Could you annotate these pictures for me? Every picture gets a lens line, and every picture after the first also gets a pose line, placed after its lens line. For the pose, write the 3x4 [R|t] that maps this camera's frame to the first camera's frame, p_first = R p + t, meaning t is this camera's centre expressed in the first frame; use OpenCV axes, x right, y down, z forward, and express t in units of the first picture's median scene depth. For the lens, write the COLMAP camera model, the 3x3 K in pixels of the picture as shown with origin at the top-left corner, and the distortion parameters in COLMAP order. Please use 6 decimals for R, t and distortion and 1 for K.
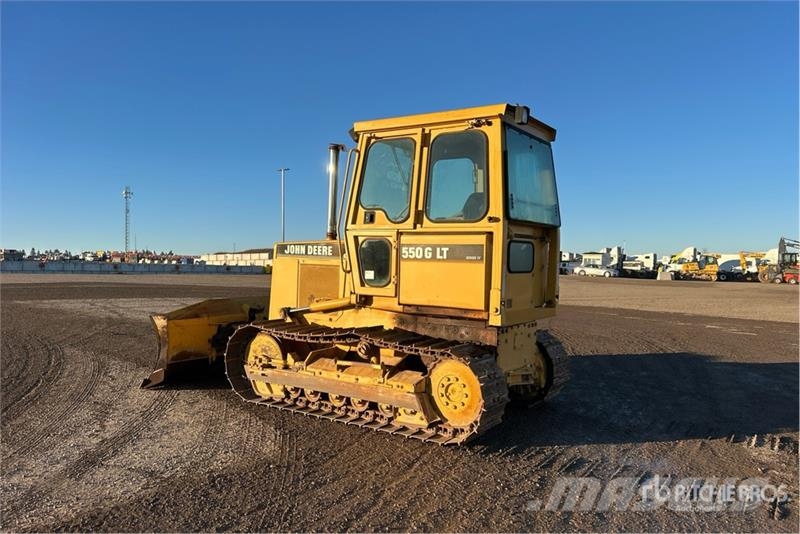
lens RADIAL K [[587.3, 0, 405.4], [0, 587.3, 274.9], [0, 0, 1]] dist [0.065360, -0.003230]
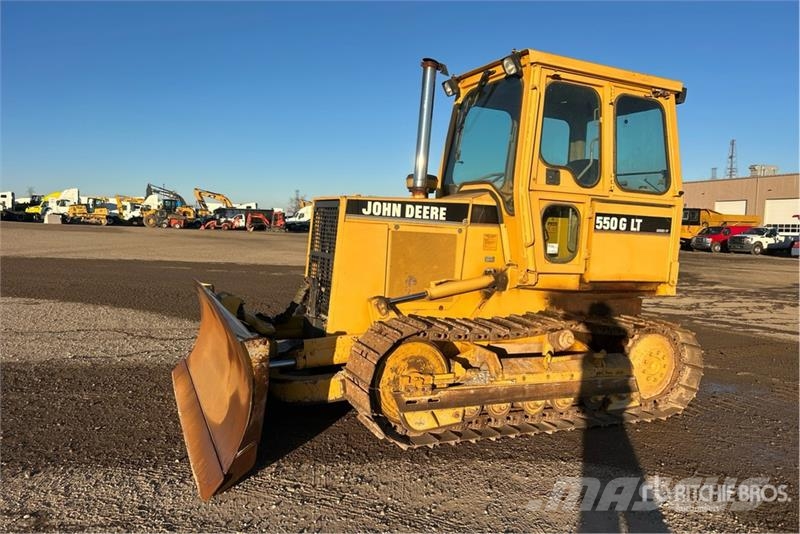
lens RADIAL K [[587.3, 0, 405.4], [0, 587.3, 274.9], [0, 0, 1]] dist [0.065360, -0.003230]
pose [[0.537101, -0.067181, 0.840838, -0.848691], [-0.014014, 0.995975, 0.088527, -0.032581], [-0.843401, -0.059331, 0.533998, 0.715570]]
